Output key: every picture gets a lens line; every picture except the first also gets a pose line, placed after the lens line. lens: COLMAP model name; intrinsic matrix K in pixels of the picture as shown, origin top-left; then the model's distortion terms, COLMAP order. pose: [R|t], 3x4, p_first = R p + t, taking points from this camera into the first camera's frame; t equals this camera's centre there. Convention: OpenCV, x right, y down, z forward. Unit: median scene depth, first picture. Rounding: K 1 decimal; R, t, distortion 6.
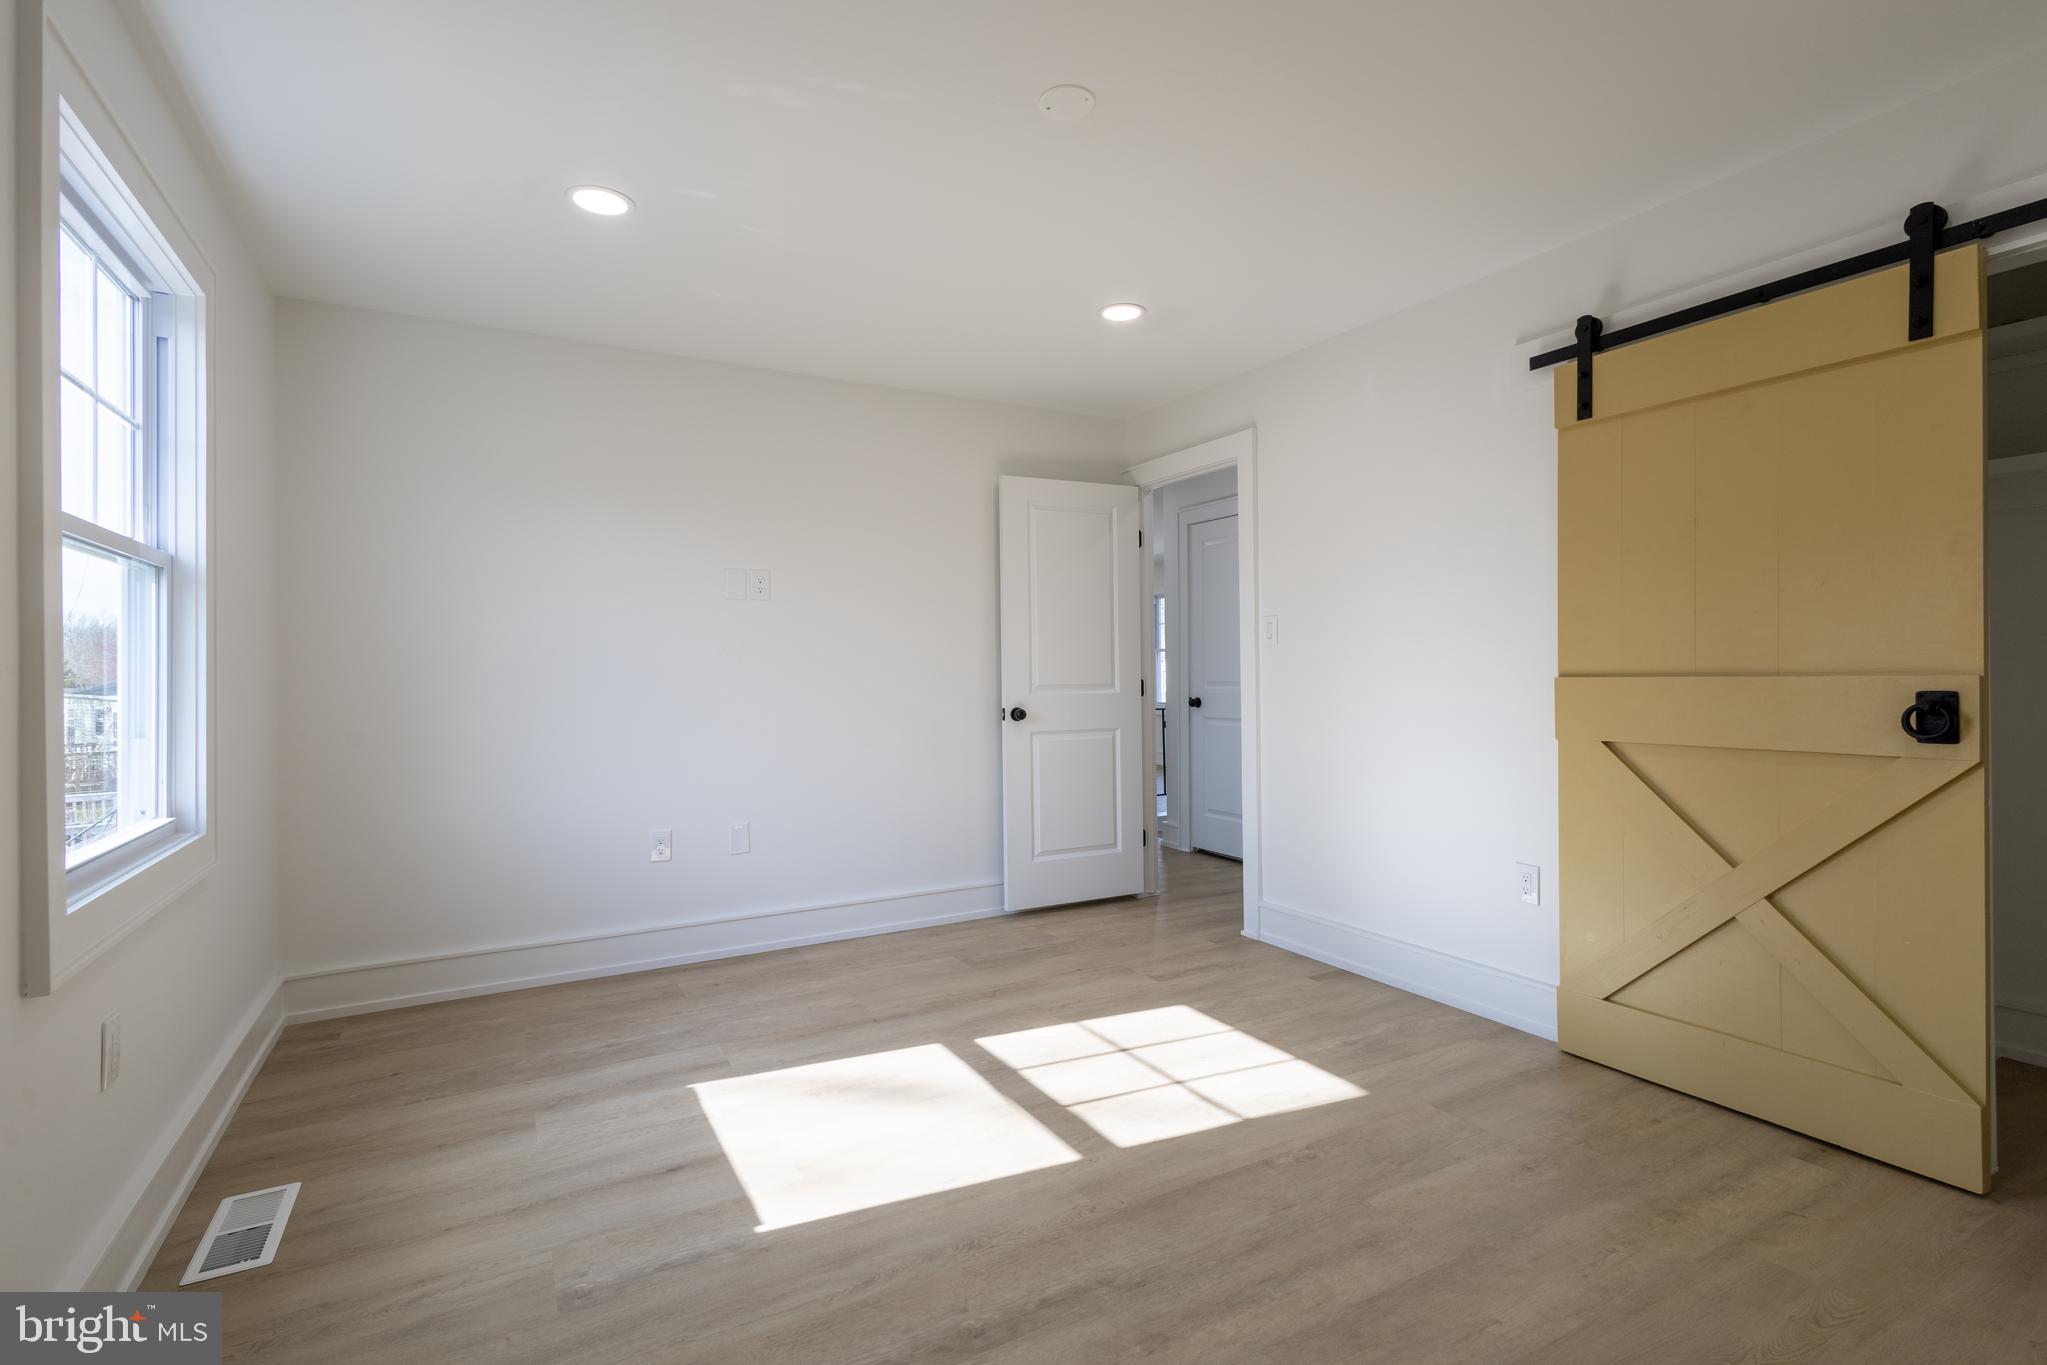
lens RADIAL K [[950.0, 0, 1023.5], [0, 950.0, 682.5], [0, 0, 1]] dist [0.006255, -0.000133]
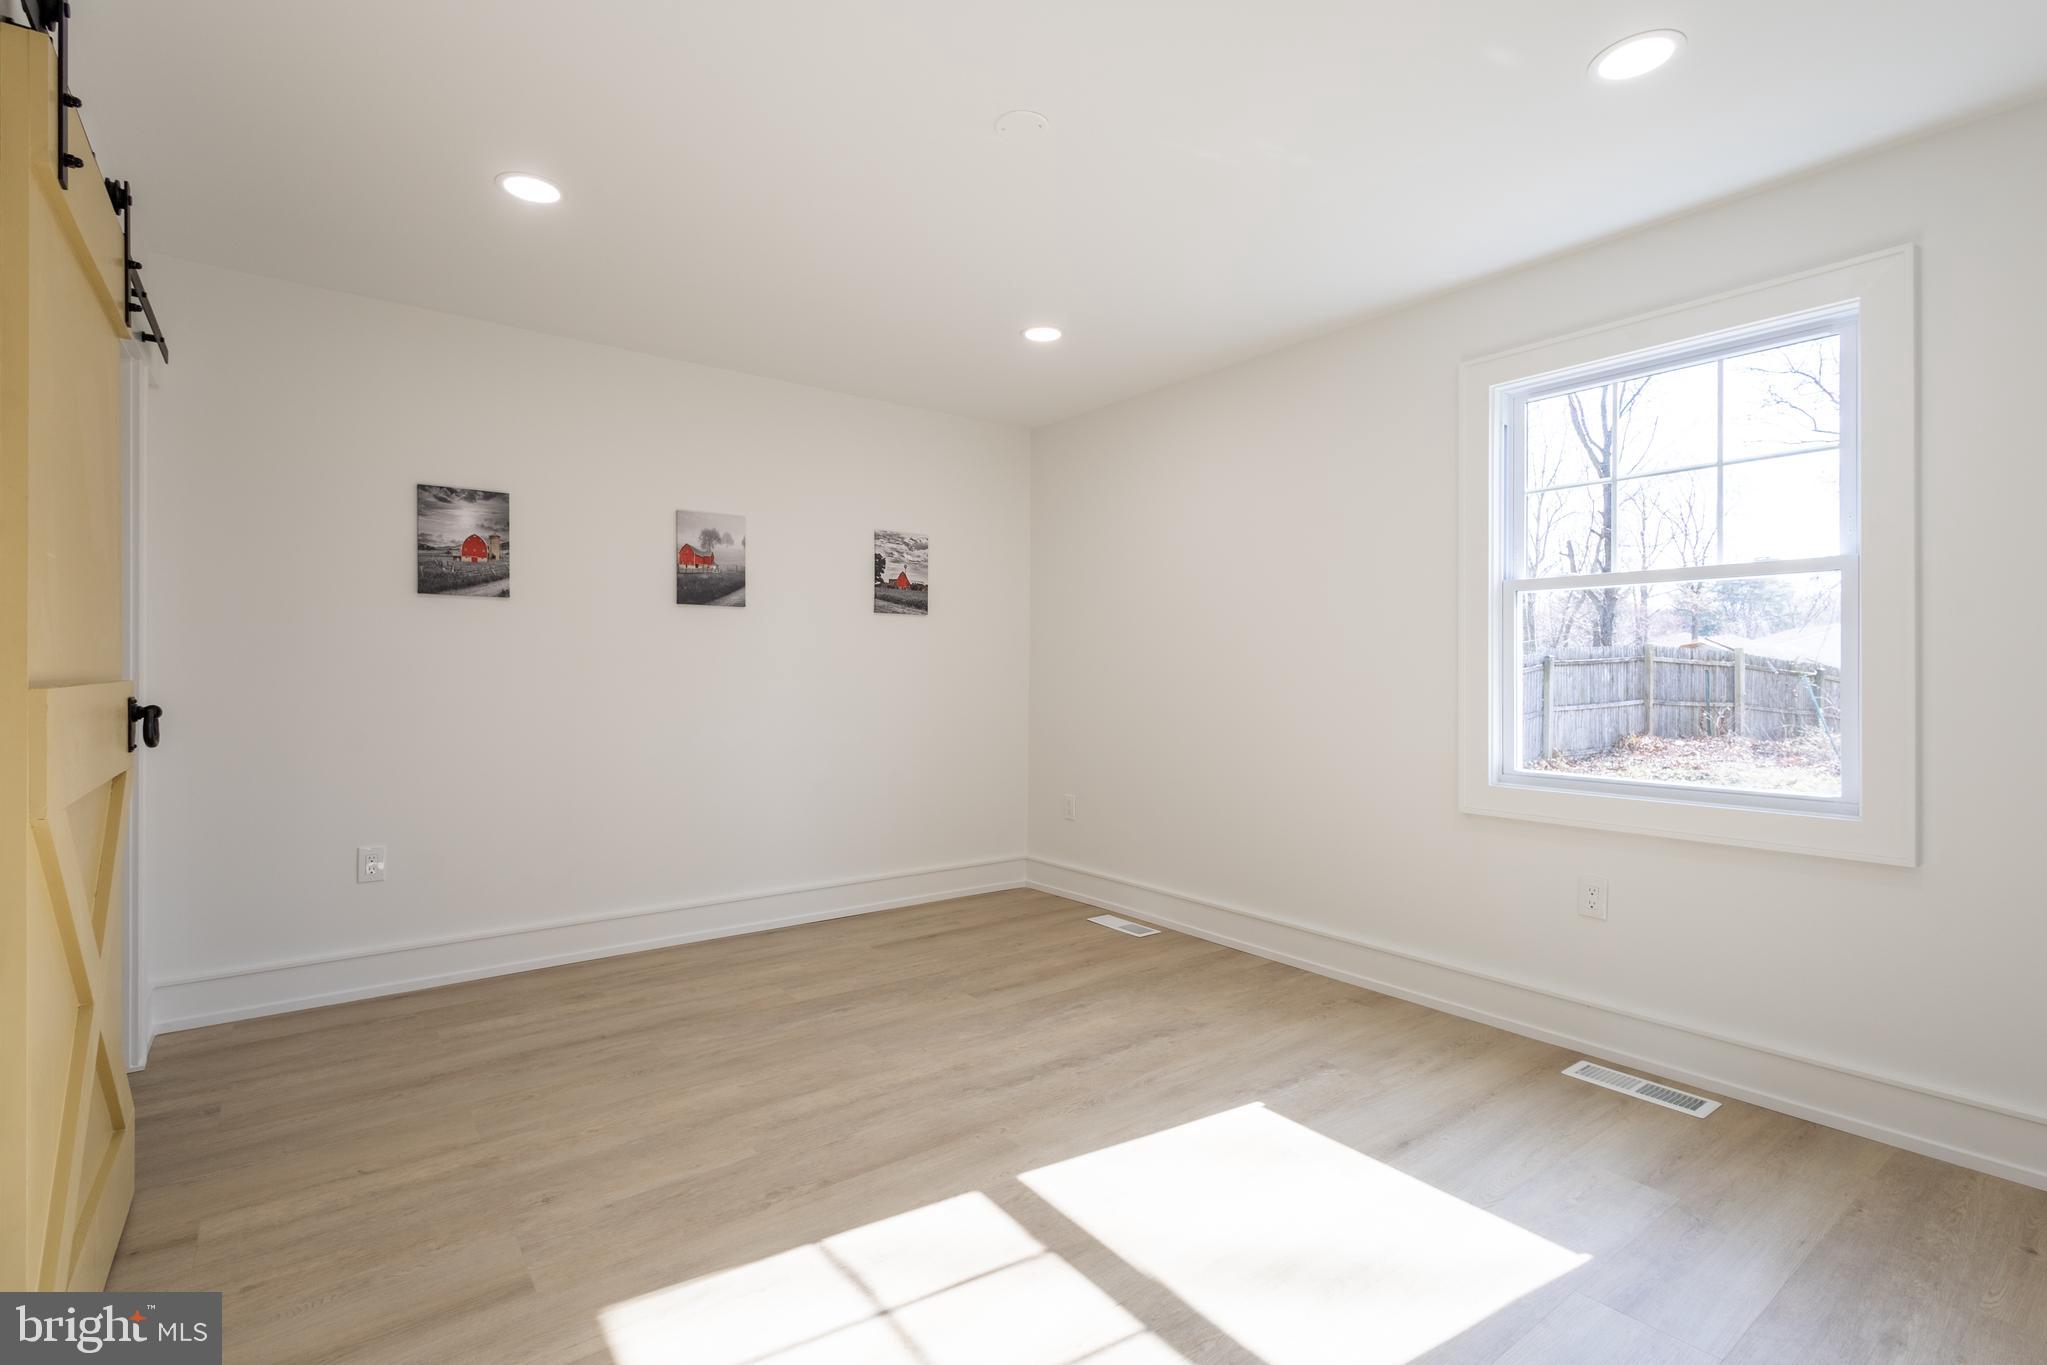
lens RADIAL K [[950.0, 0, 1023.5], [0, 950.0, 682.5], [0, 0, 1]] dist [0.006255, -0.000133]
pose [[-0.990901, 0.008574, -0.134320, 0.195917], [0.006138, 0.999809, 0.018540, -0.018536], [0.134454, 0.017547, -0.990765, 2.109714]]
